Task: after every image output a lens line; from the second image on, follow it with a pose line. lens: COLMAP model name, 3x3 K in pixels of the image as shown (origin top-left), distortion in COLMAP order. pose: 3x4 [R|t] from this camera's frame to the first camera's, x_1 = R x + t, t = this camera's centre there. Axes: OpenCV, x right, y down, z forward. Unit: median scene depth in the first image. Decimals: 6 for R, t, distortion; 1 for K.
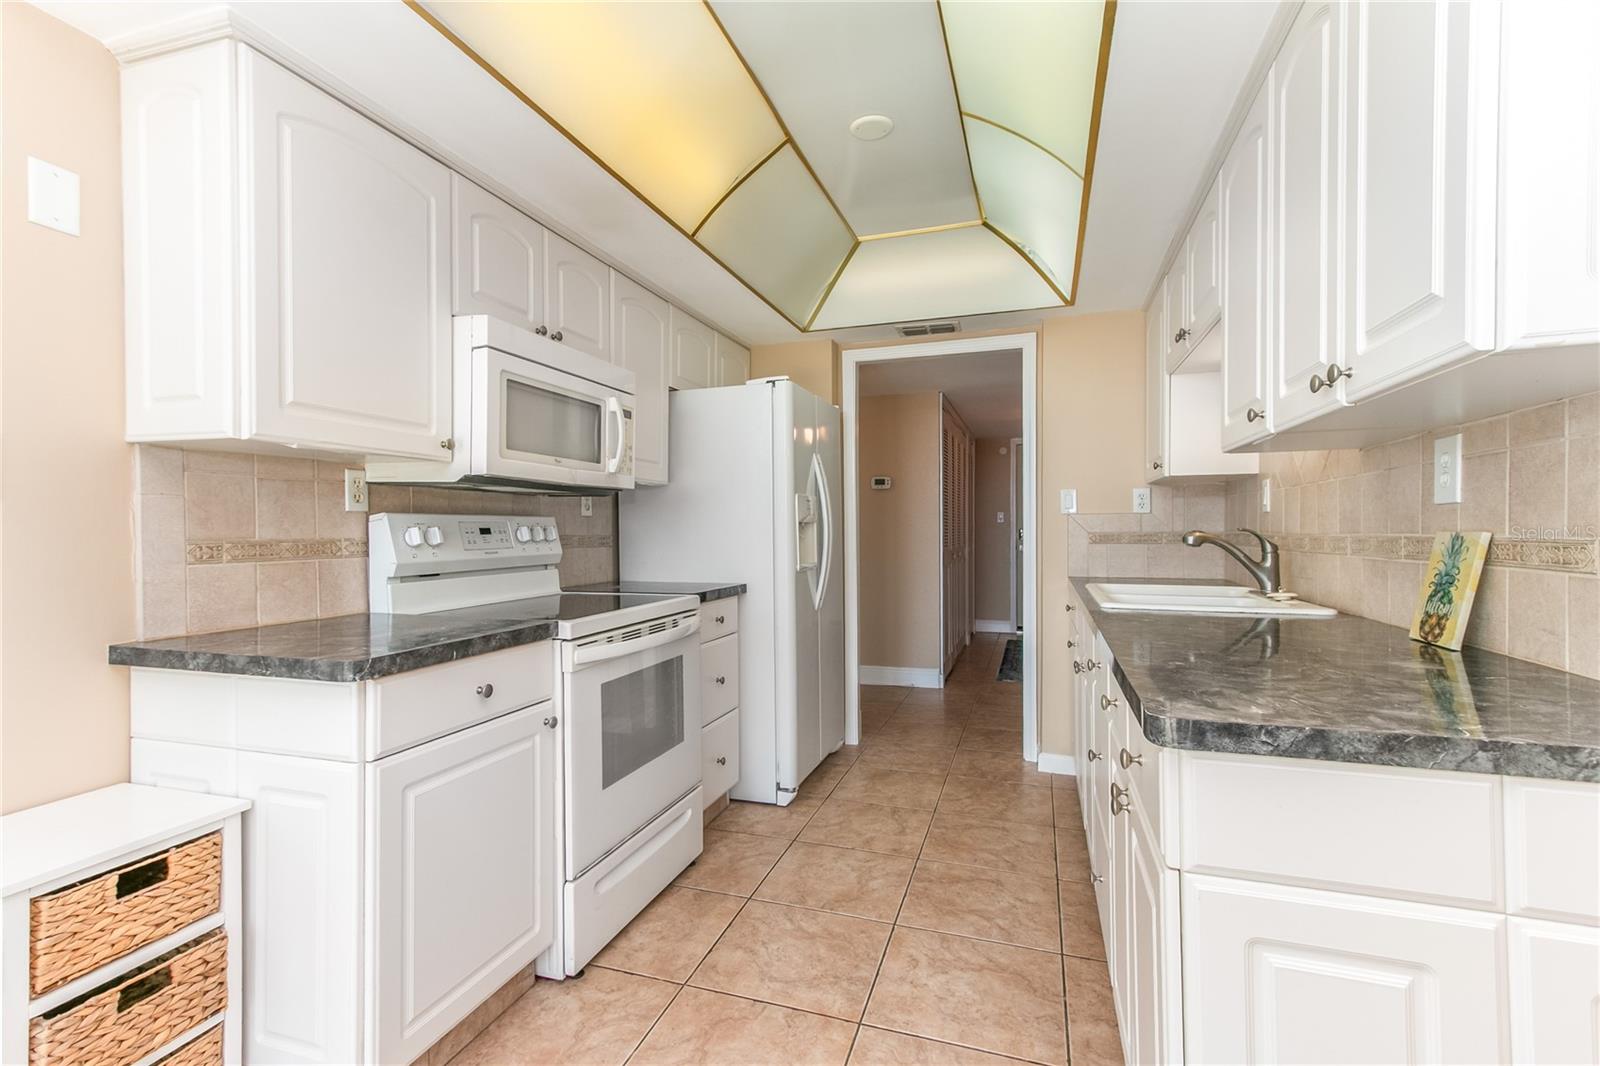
lens RADIAL K [[729.5, 0, 786.5], [0, 729.5, 526.1], [0, 0, 1]] dist [0.024393, -0.002091]
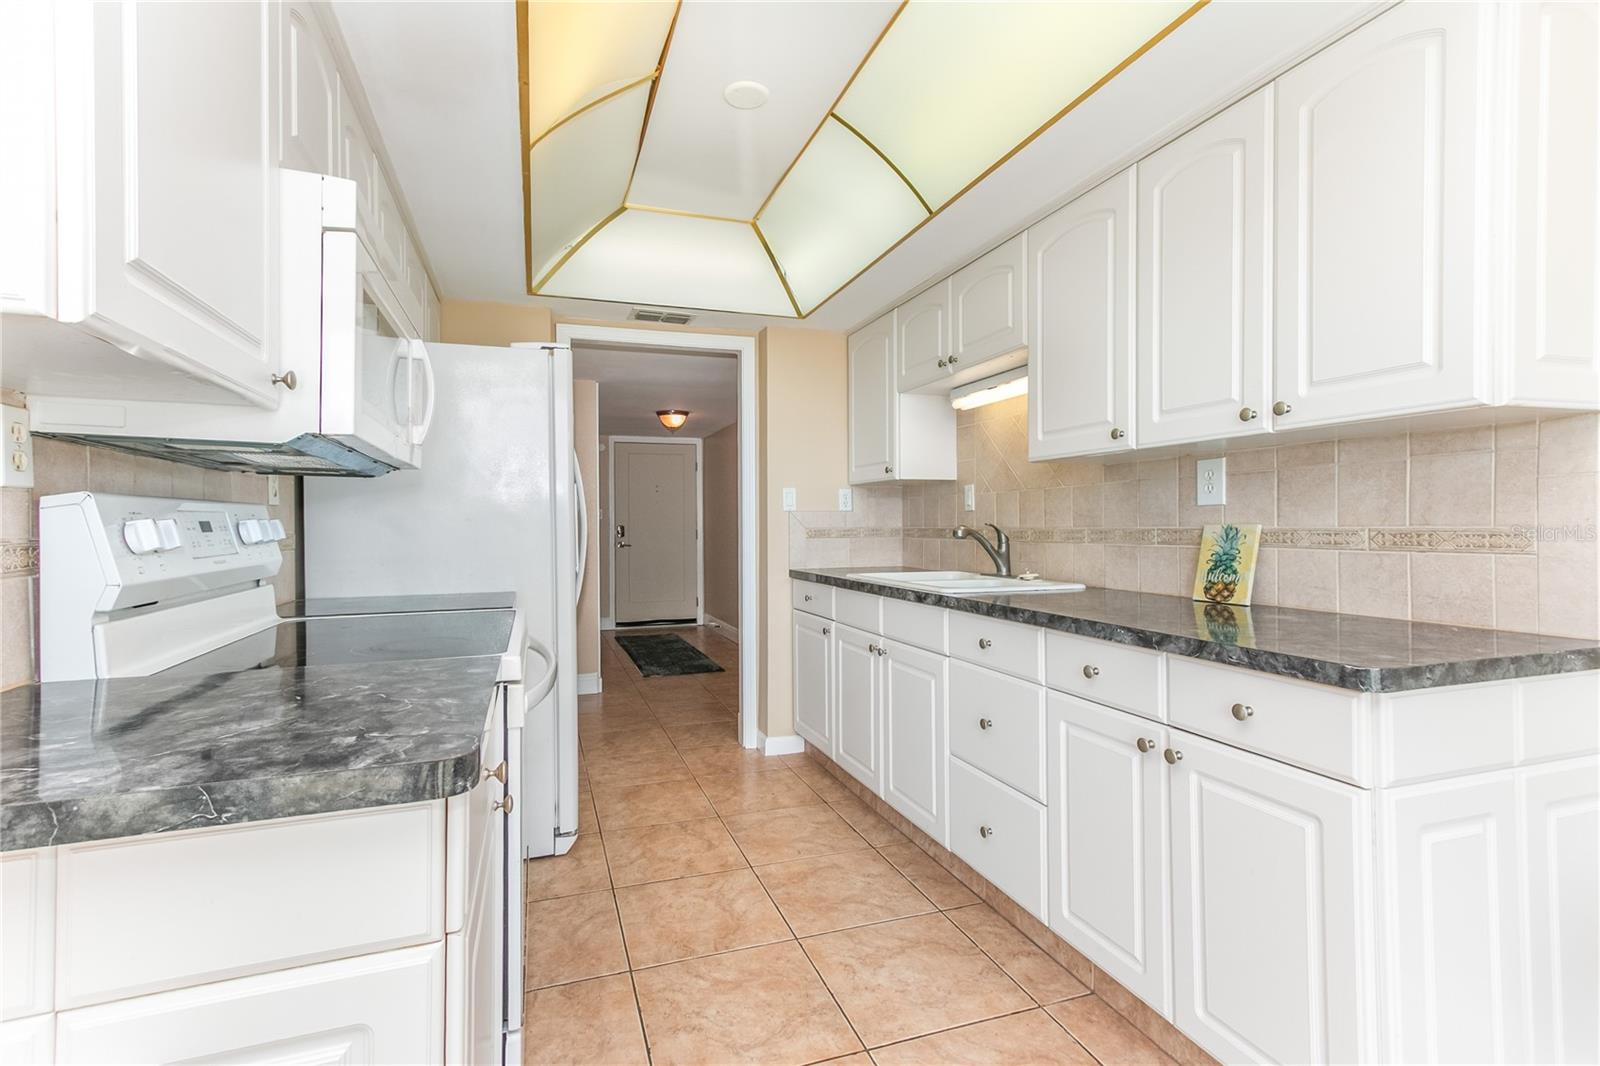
lens RADIAL K [[729.5, 0, 767.4], [0, 729.5, 516.2], [0, 0, 1]] dist [0.024393, -0.002091]
pose [[0.797712, 0.007239, 0.602995, -0.451033], [-0.000974, 0.999942, -0.010715, 0.004748], [-0.603038, 0.007960, 0.797673, 0.253775]]
